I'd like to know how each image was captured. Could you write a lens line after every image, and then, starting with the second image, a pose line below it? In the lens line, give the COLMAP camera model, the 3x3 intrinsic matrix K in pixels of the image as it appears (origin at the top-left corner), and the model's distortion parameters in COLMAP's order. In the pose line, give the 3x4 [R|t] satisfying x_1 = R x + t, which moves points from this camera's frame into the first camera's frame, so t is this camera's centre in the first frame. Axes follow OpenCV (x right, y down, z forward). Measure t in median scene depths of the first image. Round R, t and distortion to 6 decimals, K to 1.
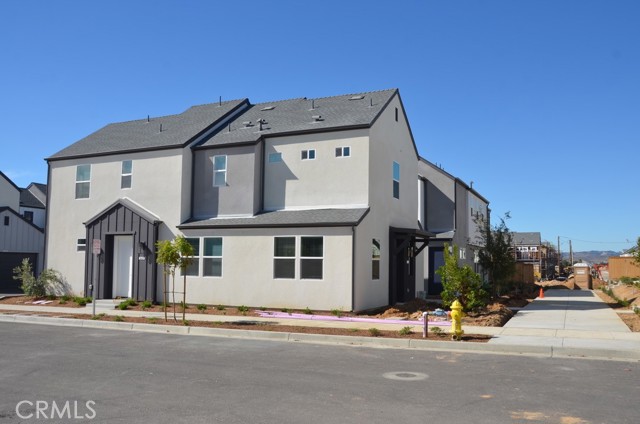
lens RADIAL K [[565.5, 0, 320.0], [0, 565.5, 212.0], [0, 0, 1]] dist [-0.000063, -0.000175]
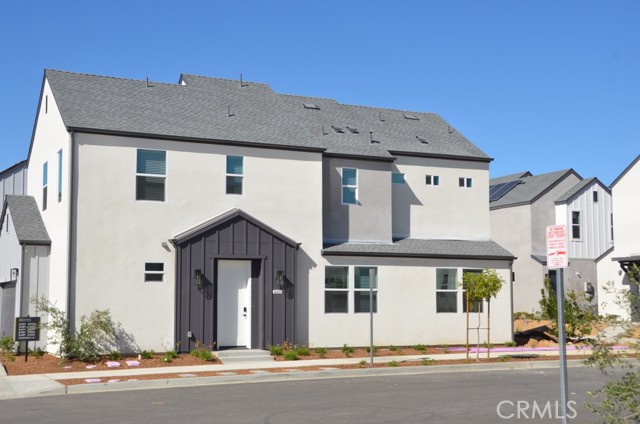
lens RADIAL K [[839.8, 0, 319.7], [0, 839.8, 223.5], [0, 0, 1]] dist [0.143644, 0.027776]
pose [[0.624731, 0.056409, 0.778800, -1.185419], [-0.065663, 0.997650, -0.019588, 0.009501], [-0.778074, -0.038901, 0.626967, 0.260878]]
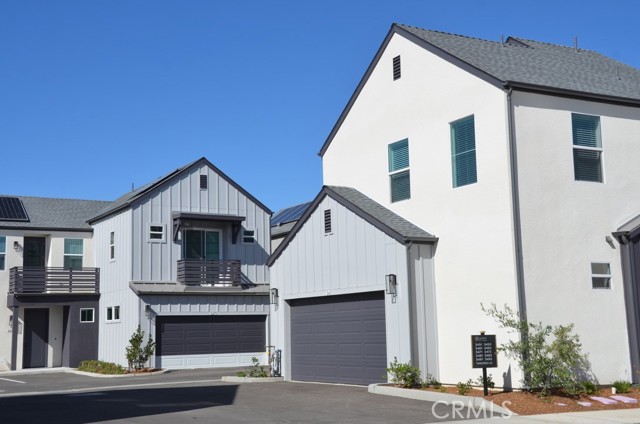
lens RADIAL K [[839.8, 0, 319.7], [0, 839.8, 223.5], [0, 0, 1]] dist [0.143644, 0.027776]
pose [[0.574760, 0.076886, 0.814702, -1.300014], [-0.050256, 0.997014, -0.058636, 0.076485], [-0.816777, -0.007242, 0.576908, 0.853019]]
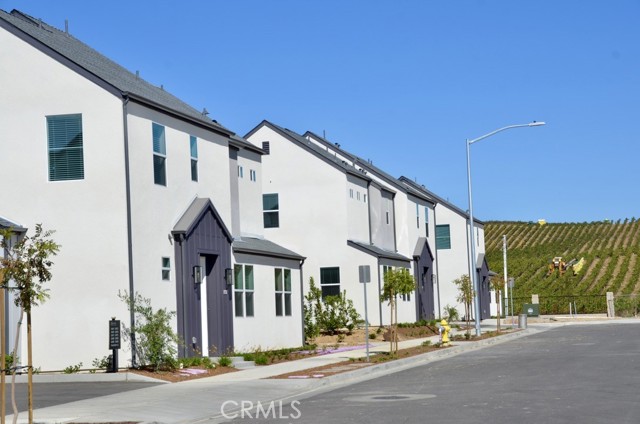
lens RADIAL K [[1375.9, 0, 320.0], [0, 1375.9, 212.0], [0, 0, 1]] dist [0.423695, -0.028931]
pose [[-0.195260, 0.067592, 0.978420, -1.999068], [-0.061714, 0.994798, -0.081040, 0.115894], [-0.978808, -0.076206, -0.190072, 1.235227]]
